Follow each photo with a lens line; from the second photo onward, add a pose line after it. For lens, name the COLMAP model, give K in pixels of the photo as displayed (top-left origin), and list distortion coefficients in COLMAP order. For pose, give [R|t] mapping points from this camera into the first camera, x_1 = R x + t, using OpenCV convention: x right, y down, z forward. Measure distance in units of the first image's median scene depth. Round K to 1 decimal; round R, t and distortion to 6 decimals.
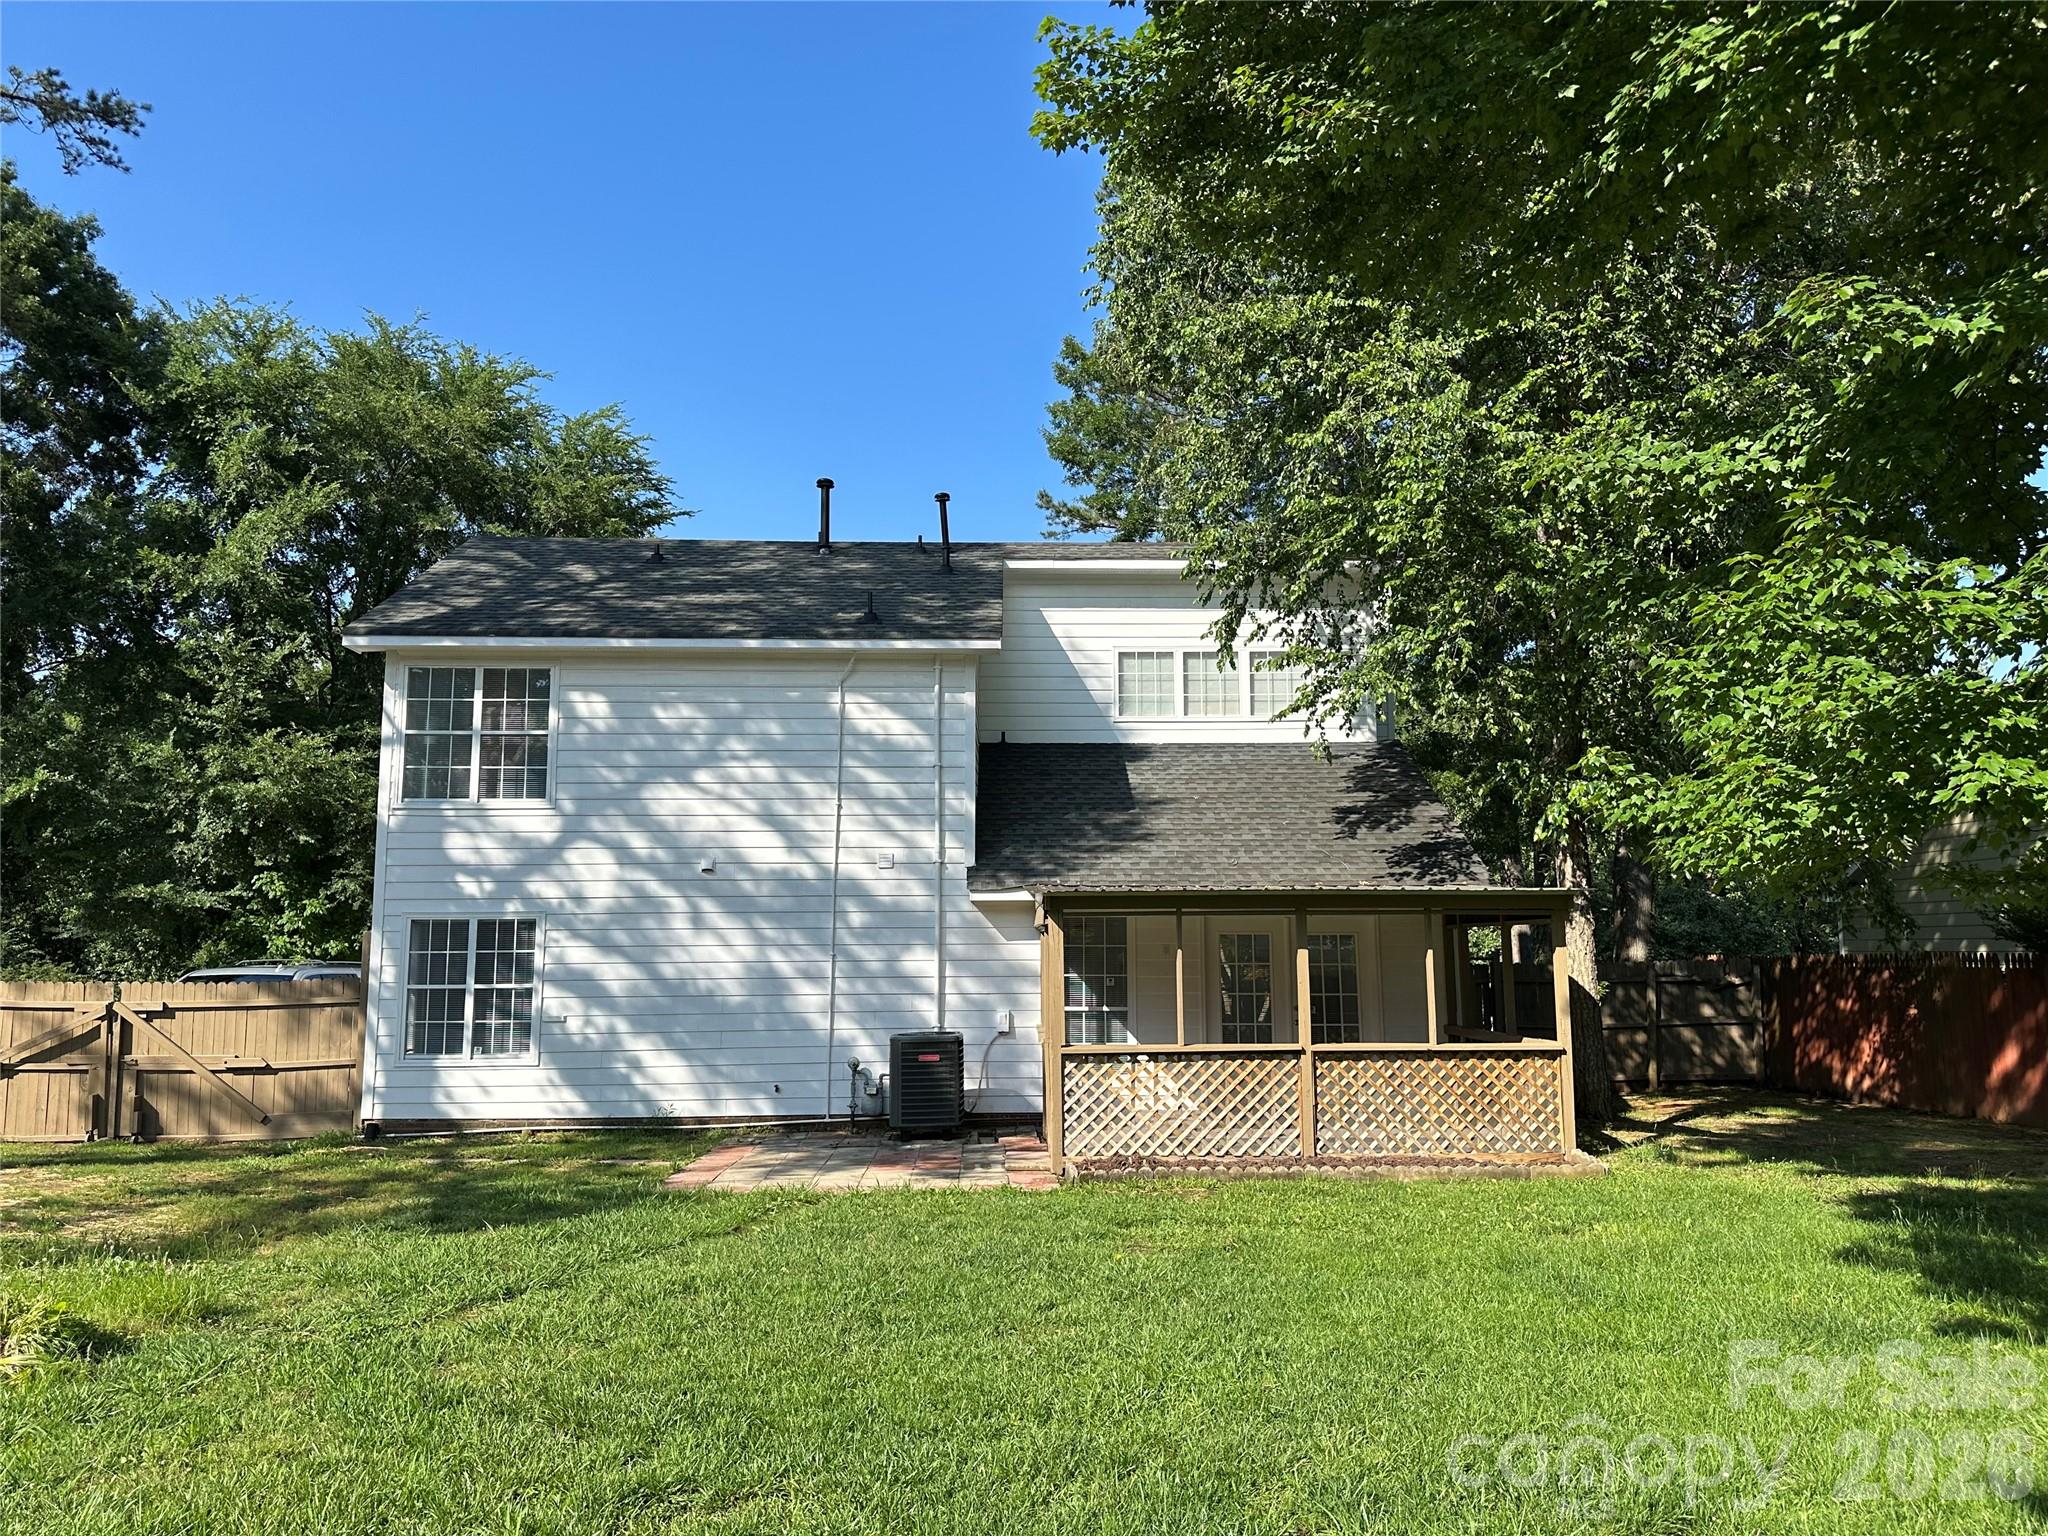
lens RADIAL K [[1509.0, 0, 1028.9], [0, 1509.0, 764.8], [0, 0, 1]] dist [0.022115, -0.023797]
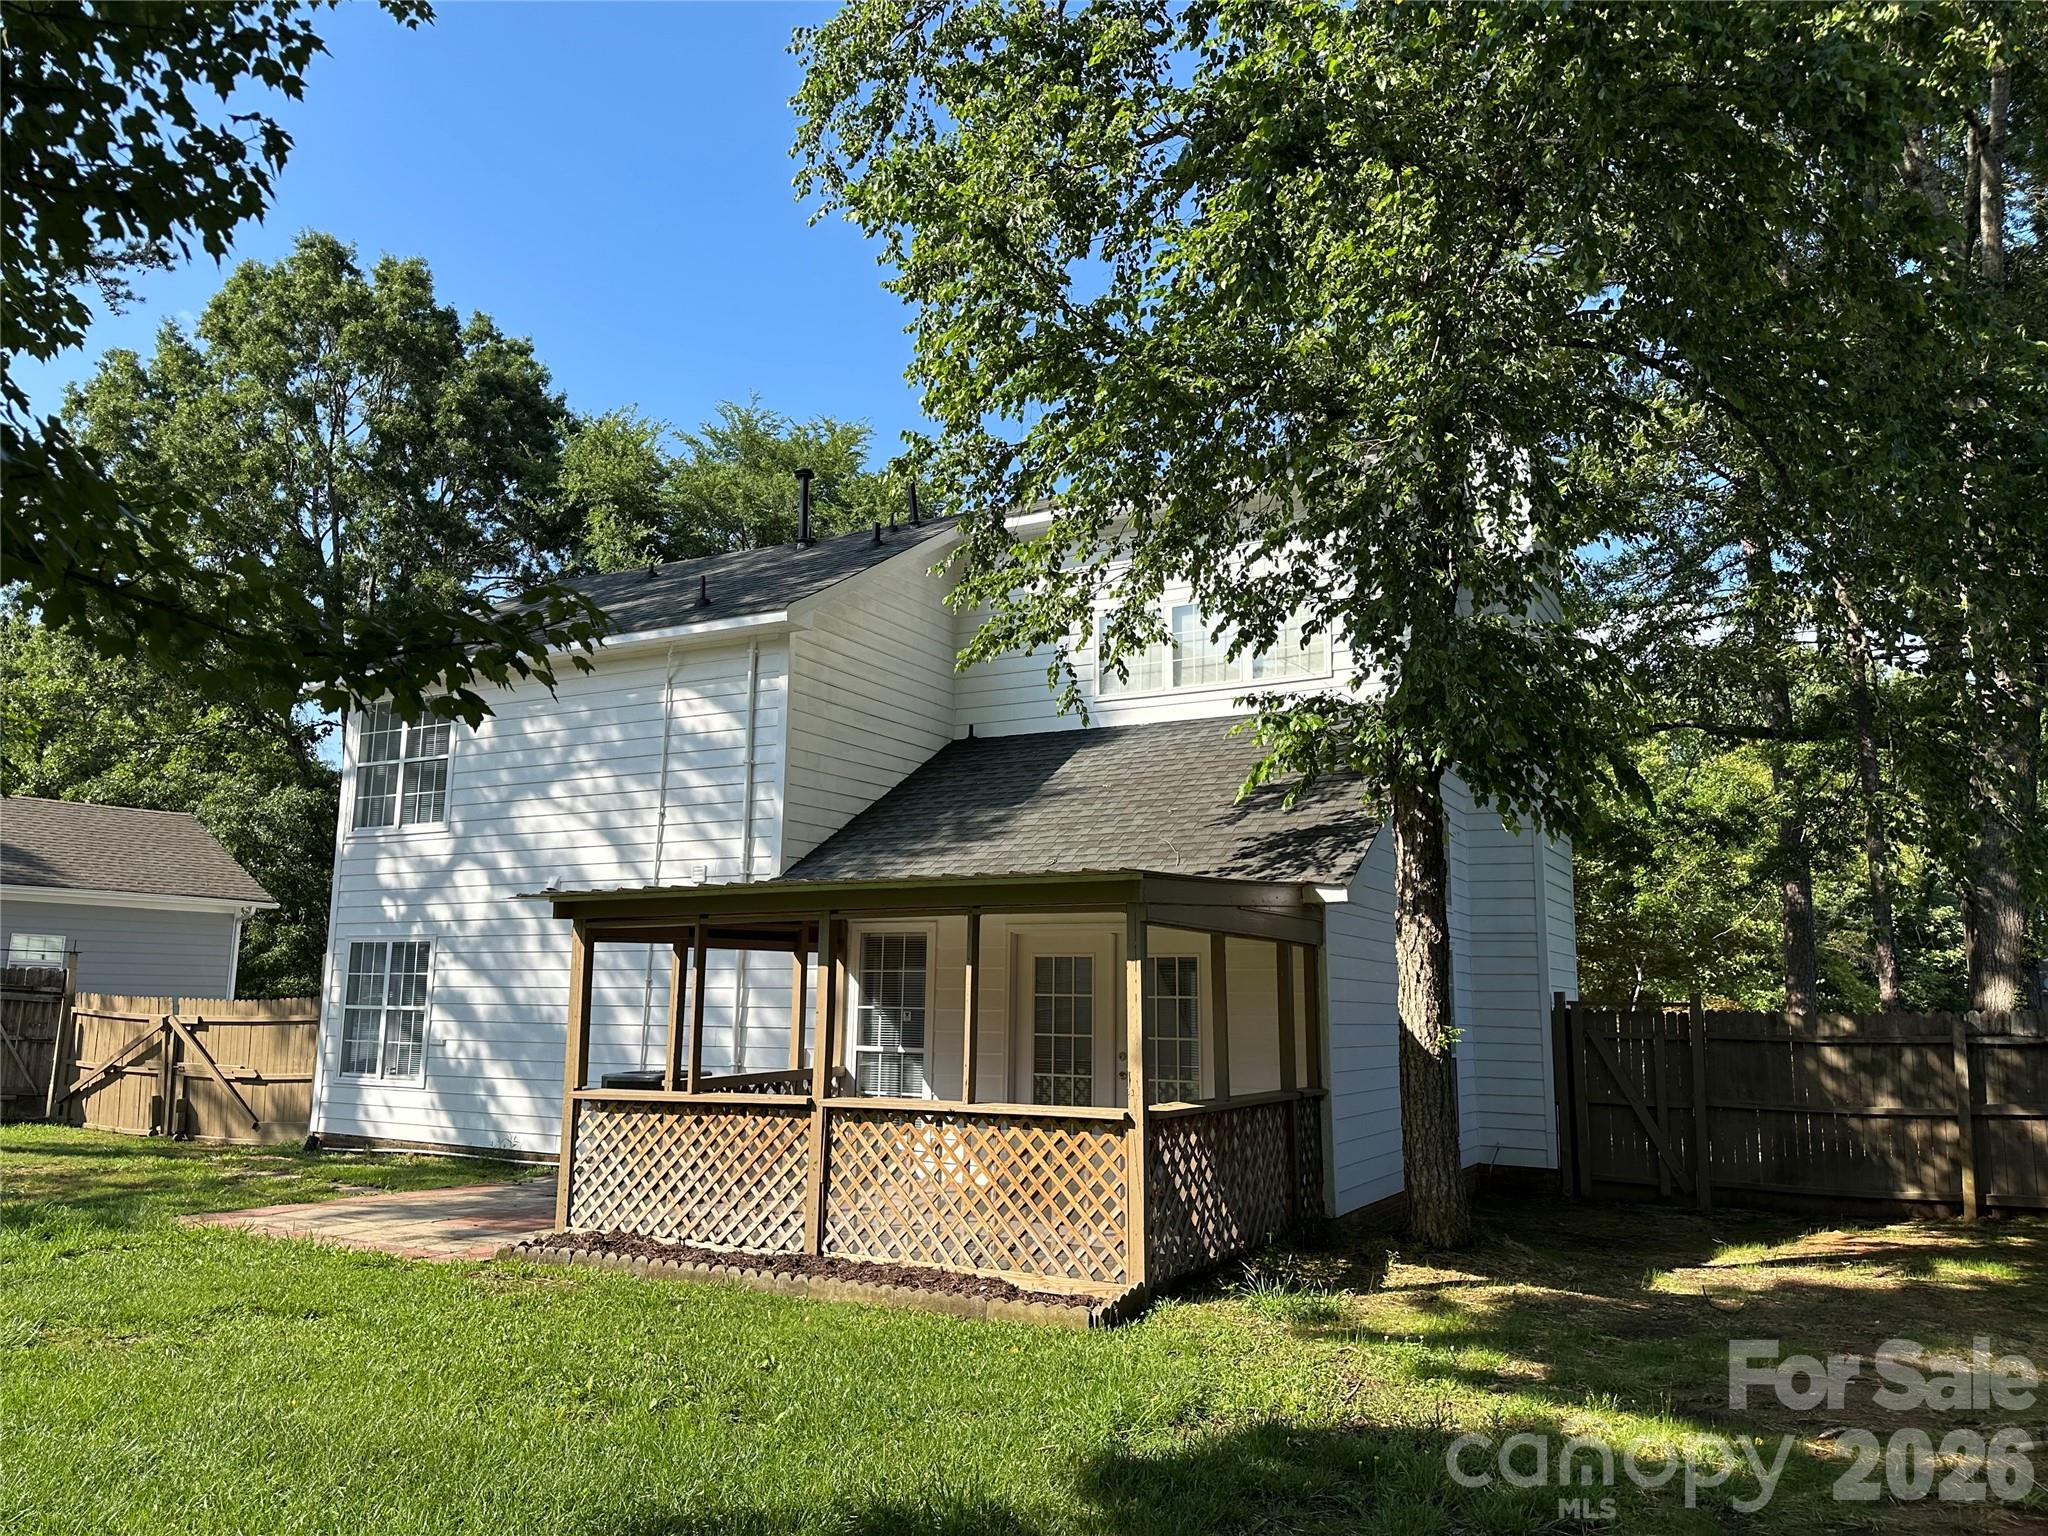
lens RADIAL K [[1509.0, 0, 1017.6], [0, 1509.0, 777.6], [0, 0, 1]] dist [0.022115, -0.023797]
pose [[0.856331, -0.060910, -0.512823, 0.526610], [0.047708, 0.998104, -0.038885, 0.051132], [0.514219, 0.008833, 0.857613, 0.338214]]
